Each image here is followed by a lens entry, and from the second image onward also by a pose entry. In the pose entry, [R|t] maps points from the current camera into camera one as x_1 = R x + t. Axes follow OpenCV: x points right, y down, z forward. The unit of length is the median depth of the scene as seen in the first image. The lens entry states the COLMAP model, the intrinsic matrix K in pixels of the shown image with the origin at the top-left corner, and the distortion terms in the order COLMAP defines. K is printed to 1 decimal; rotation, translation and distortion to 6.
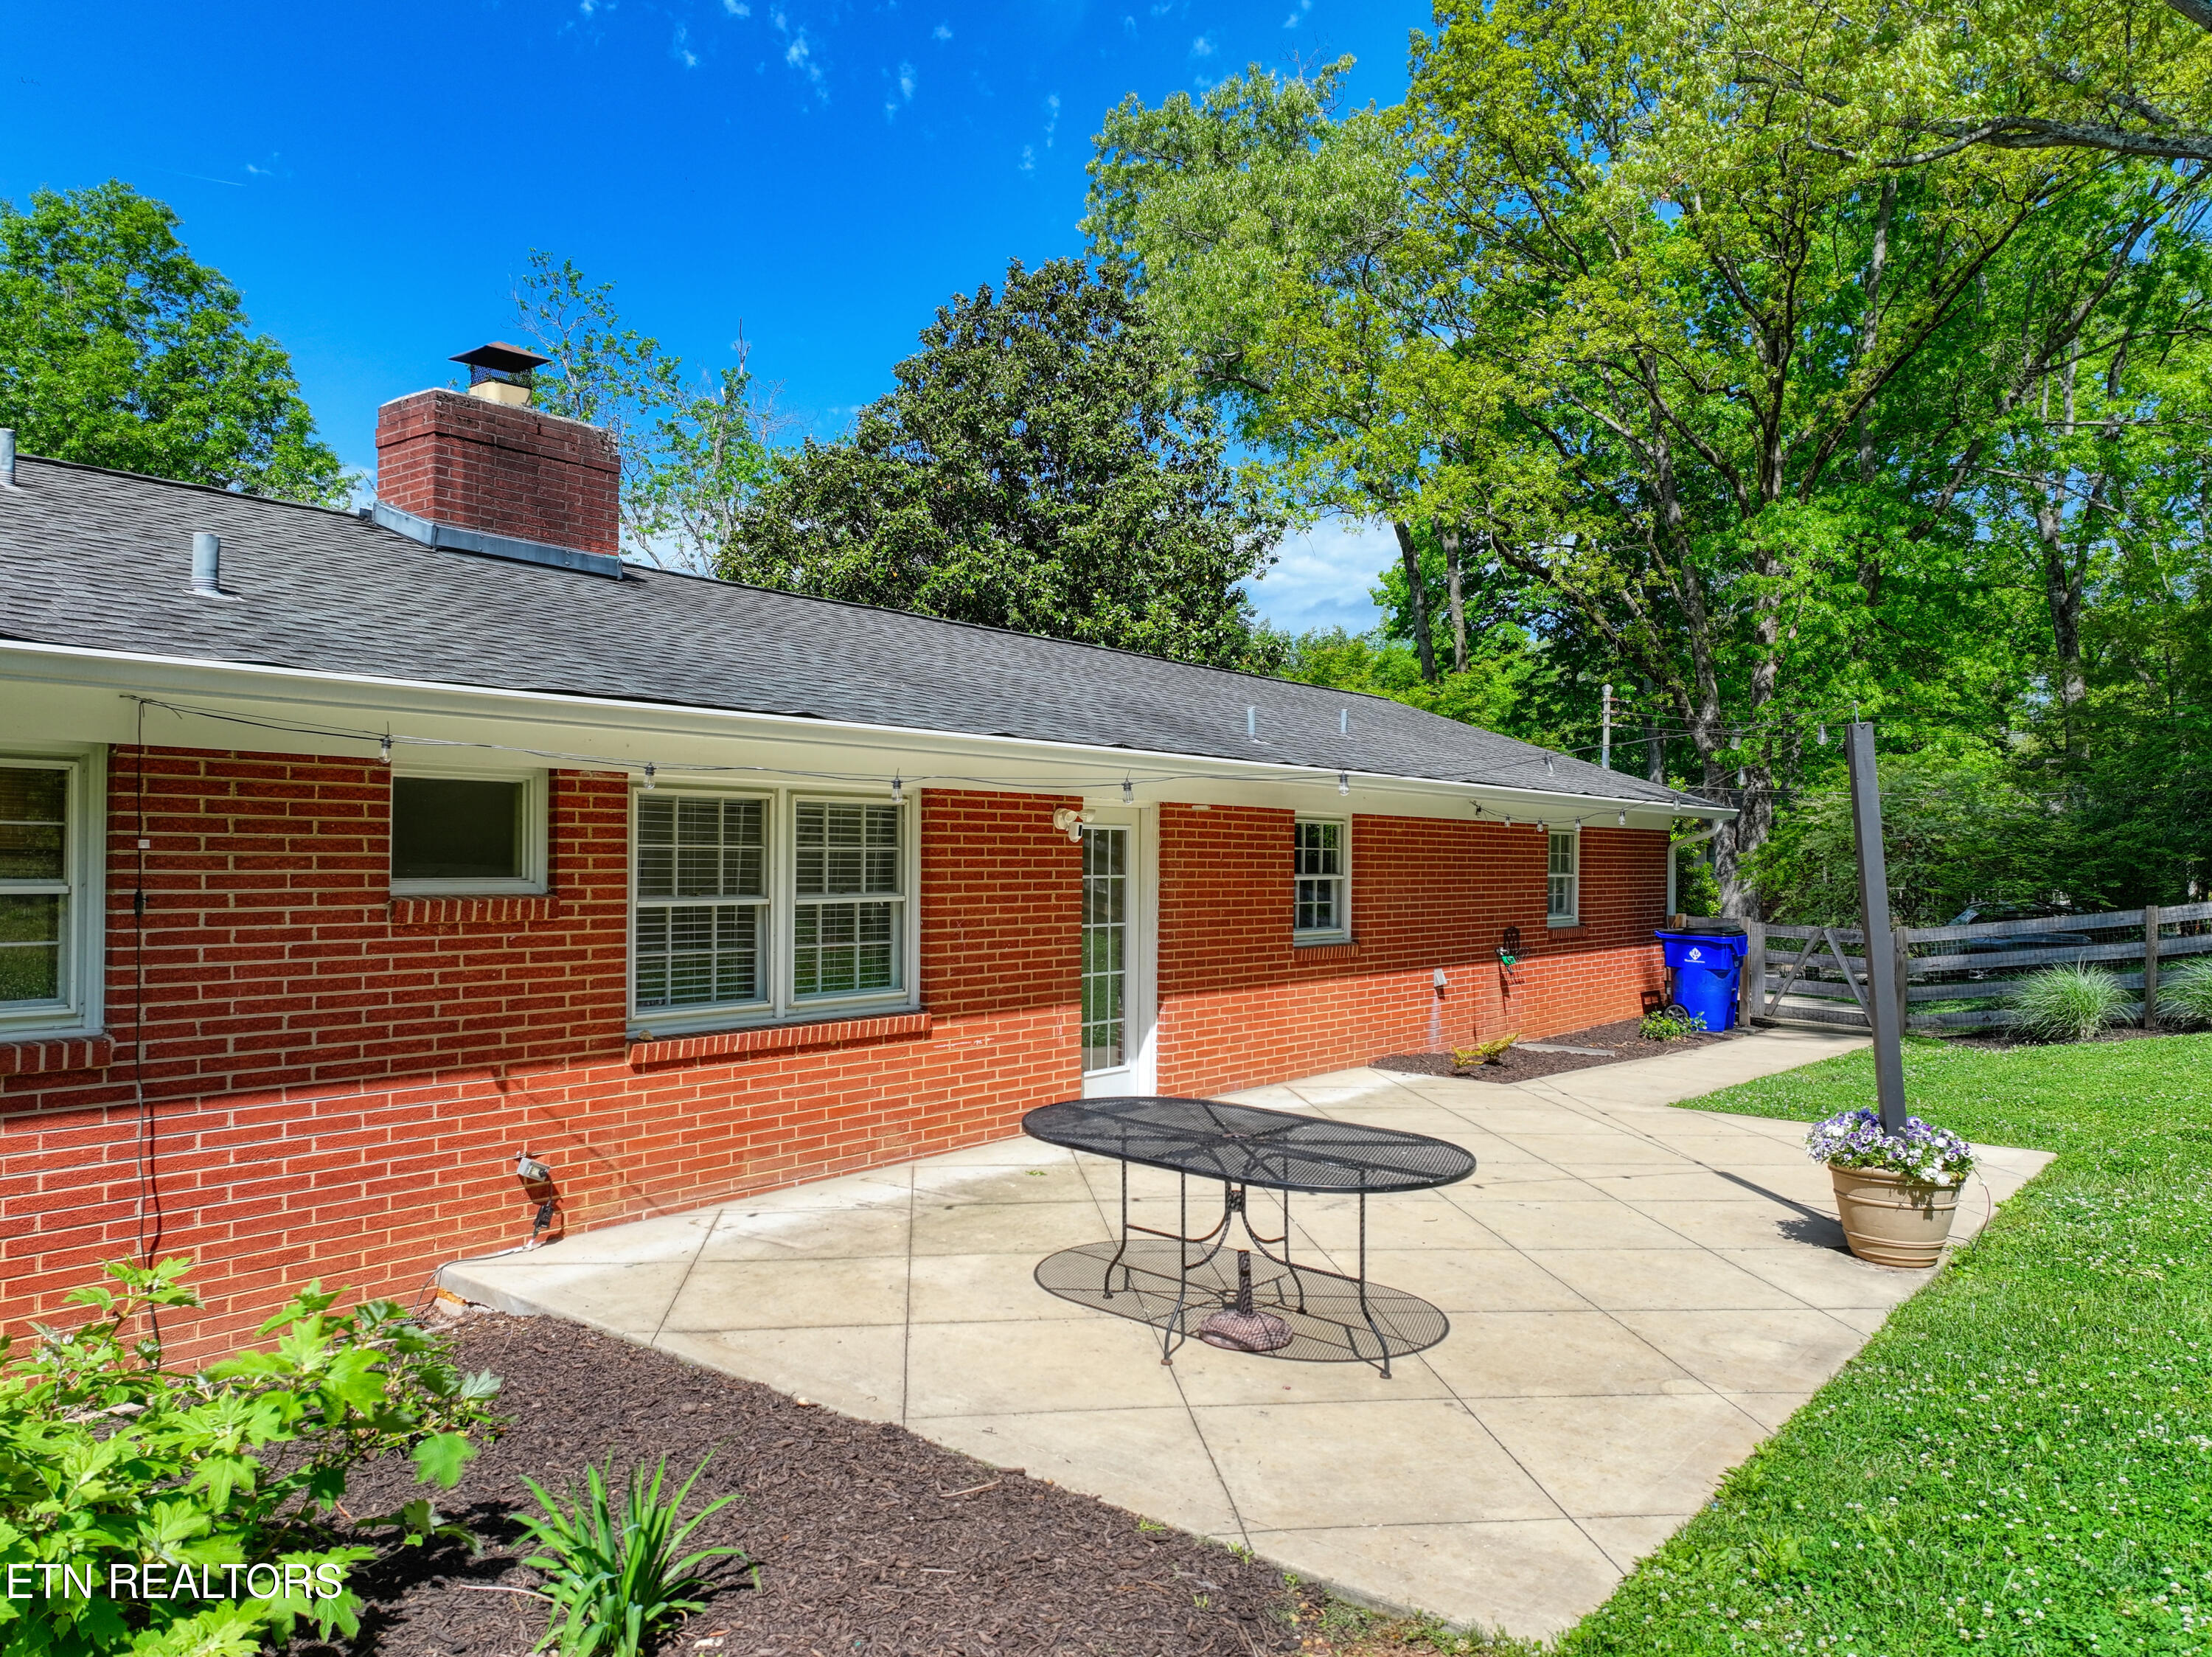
lens RADIAL K [[1566.0, 0, 1108.3], [0, 1566.0, 855.2], [0, 0, 1]] dist [0.007967, 0.001926]
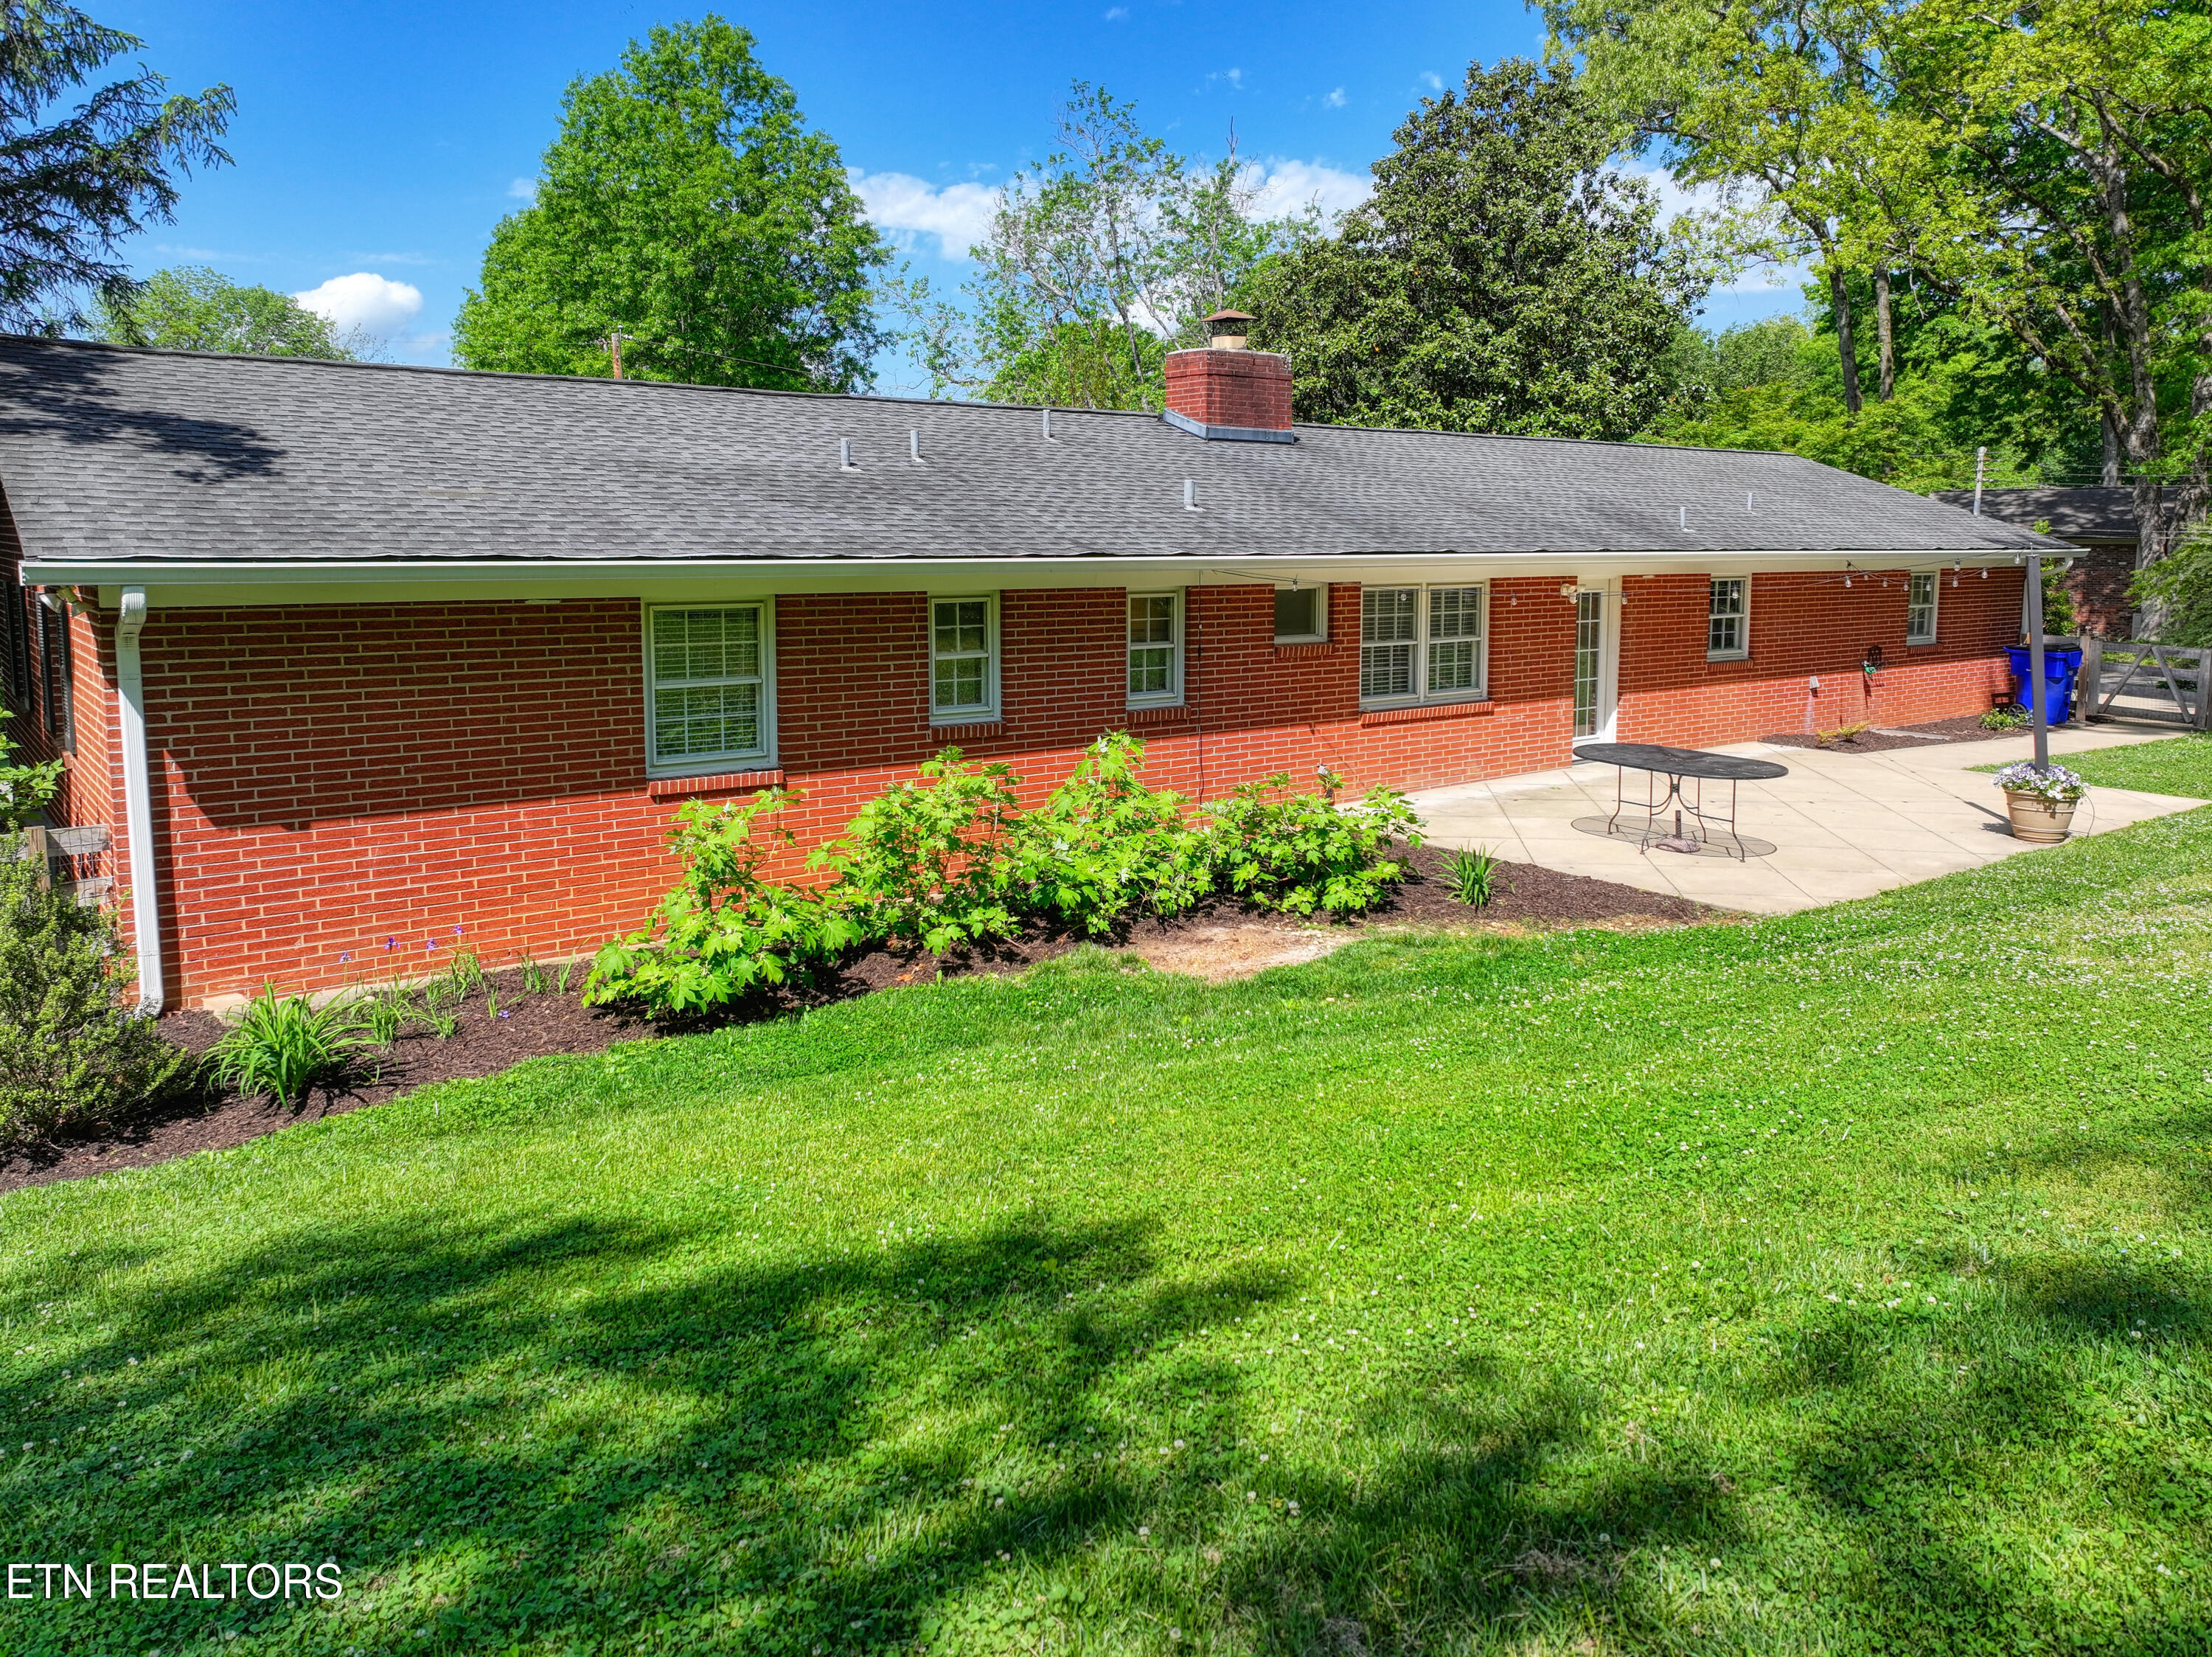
lens RADIAL K [[1600.1, 0, 1099.4], [0, 1600.1, 709.0], [0, 0, 1]] dist [0.008703, 0.001055]
pose [[0.970147, 0.018921, -0.241777, -0.113222], [0.007174, 0.994276, 0.106597, -0.096821], [0.242410, -0.105149, 0.964459, -0.953357]]
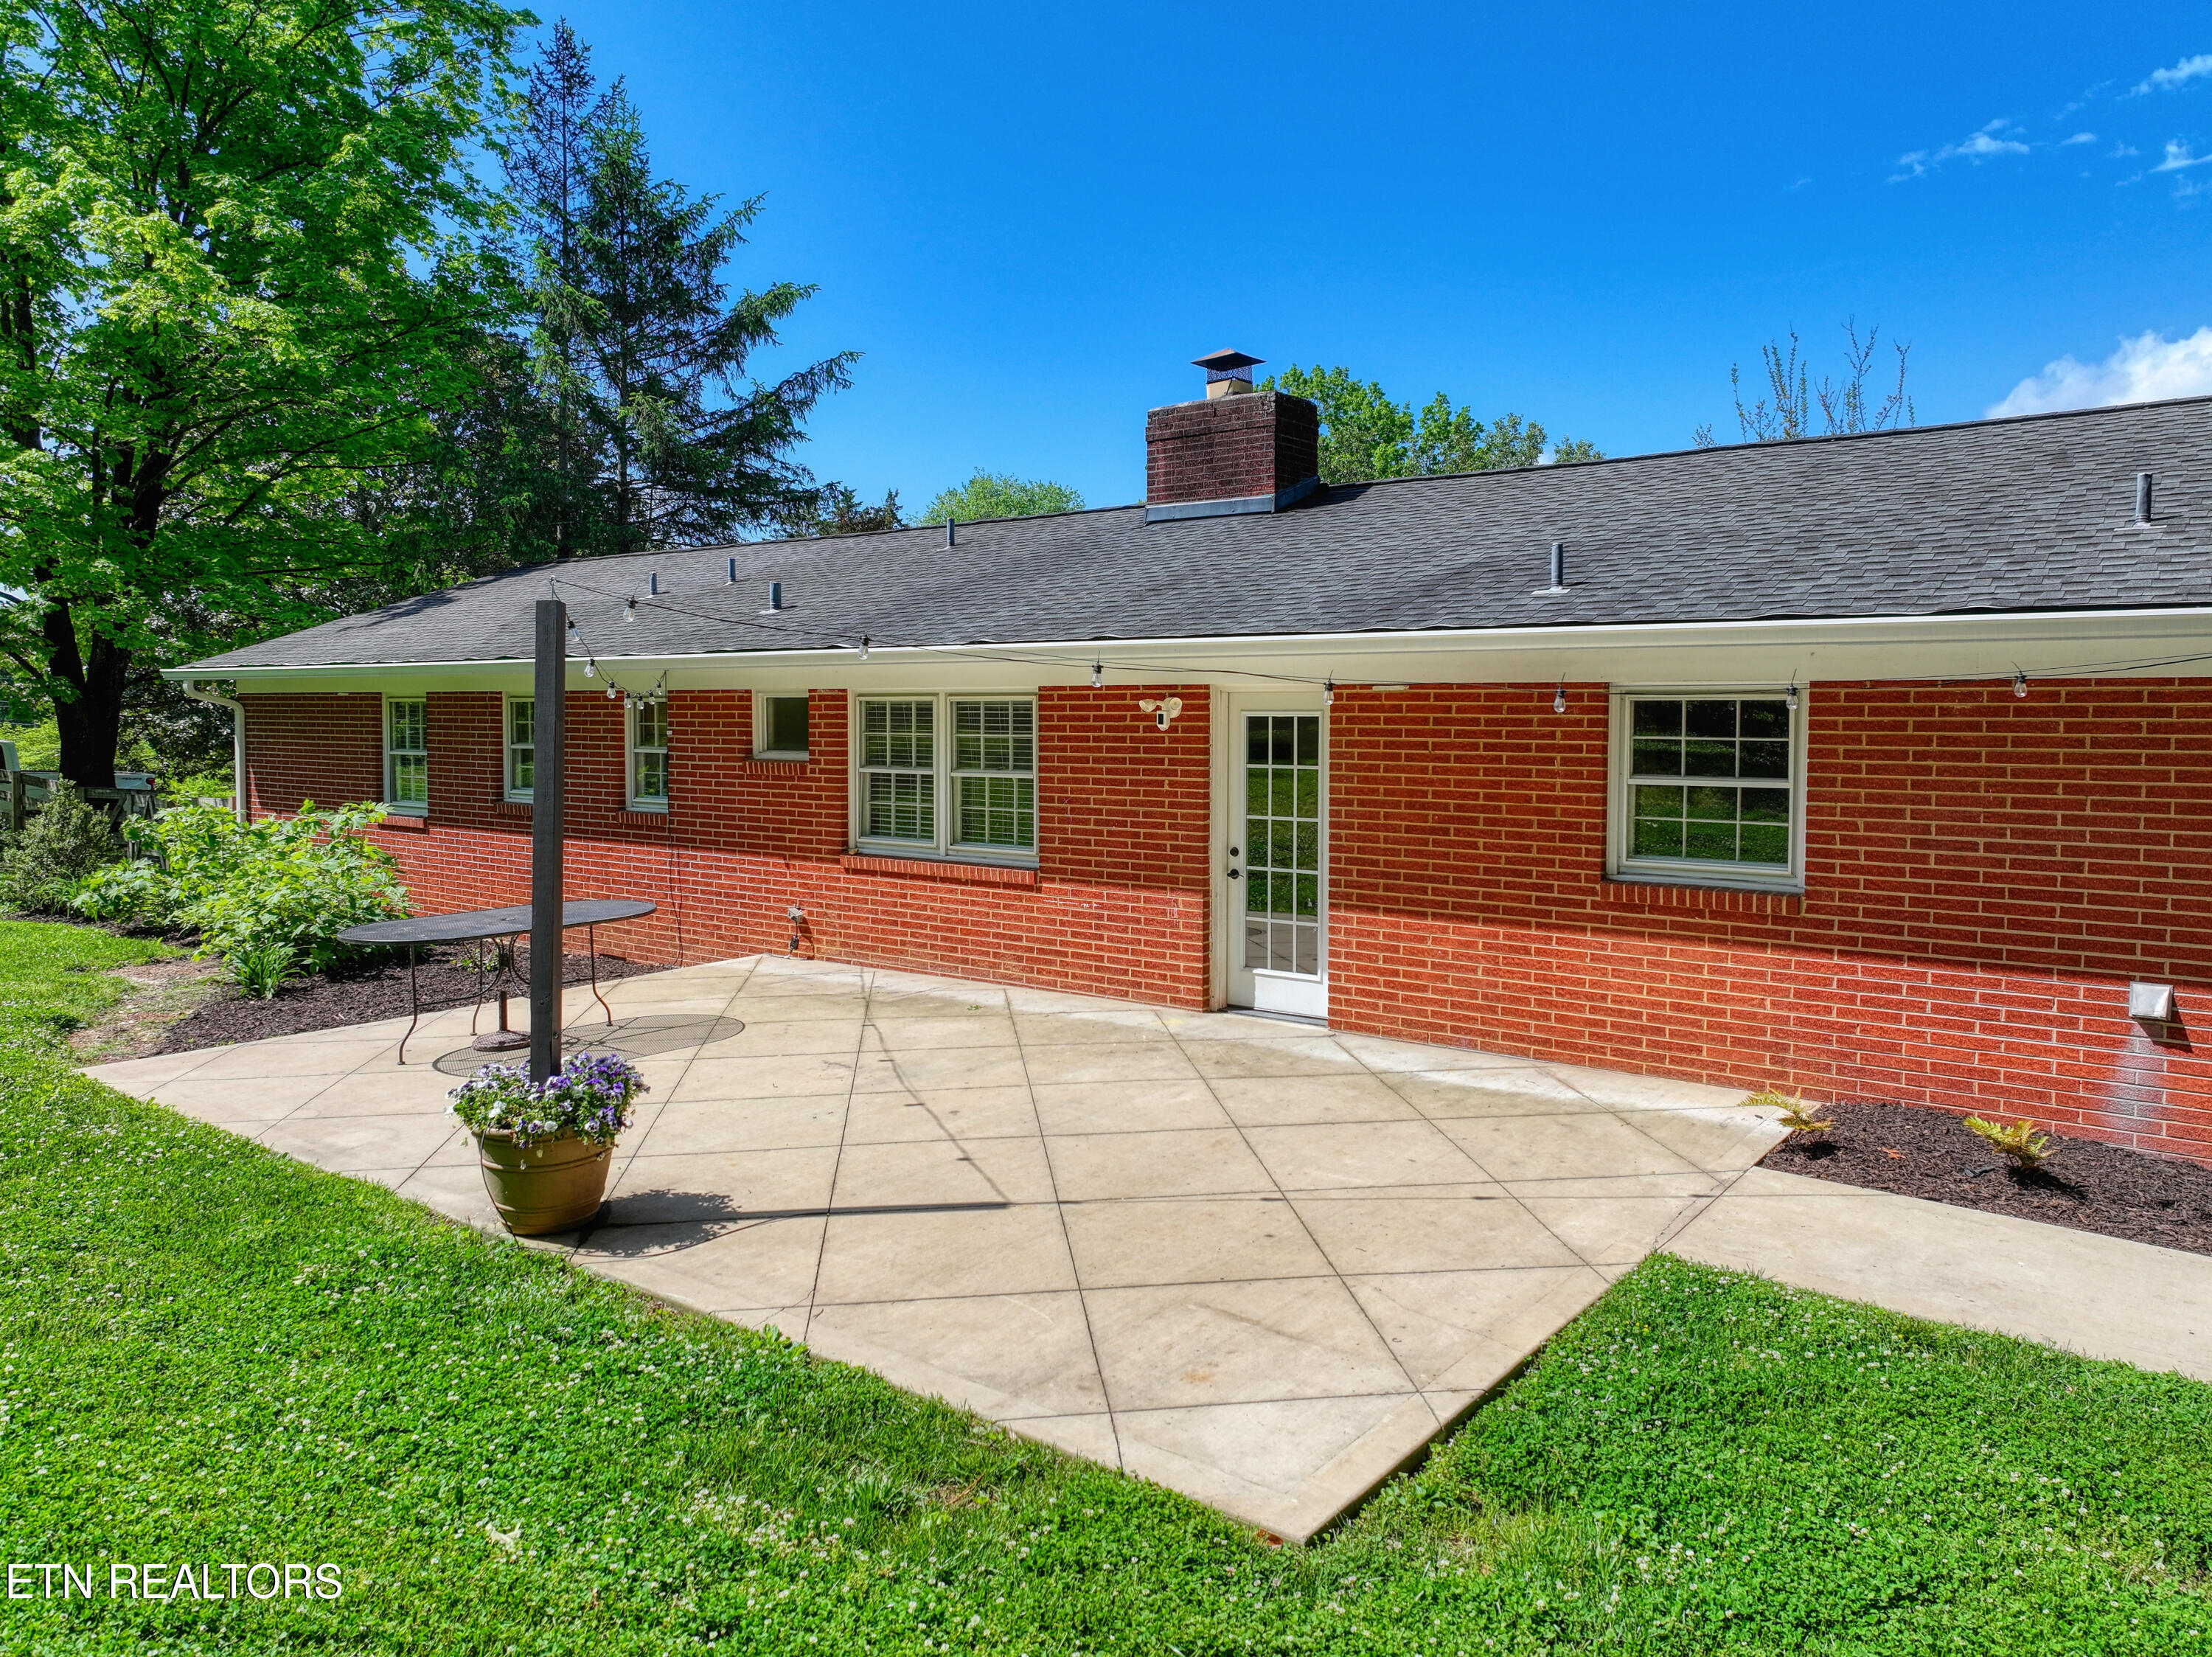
lens RADIAL K [[1556.9, 0, 1111.0], [0, 1556.9, 785.0], [0, 0, 1]] dist [0.005910, -0.000850]
pose [[0.002783, 0.036959, -0.999313, 1.140720], [-0.003735, 0.999310, 0.036949, -0.011530], [0.999989, 0.003629, 0.002919, 1.102617]]
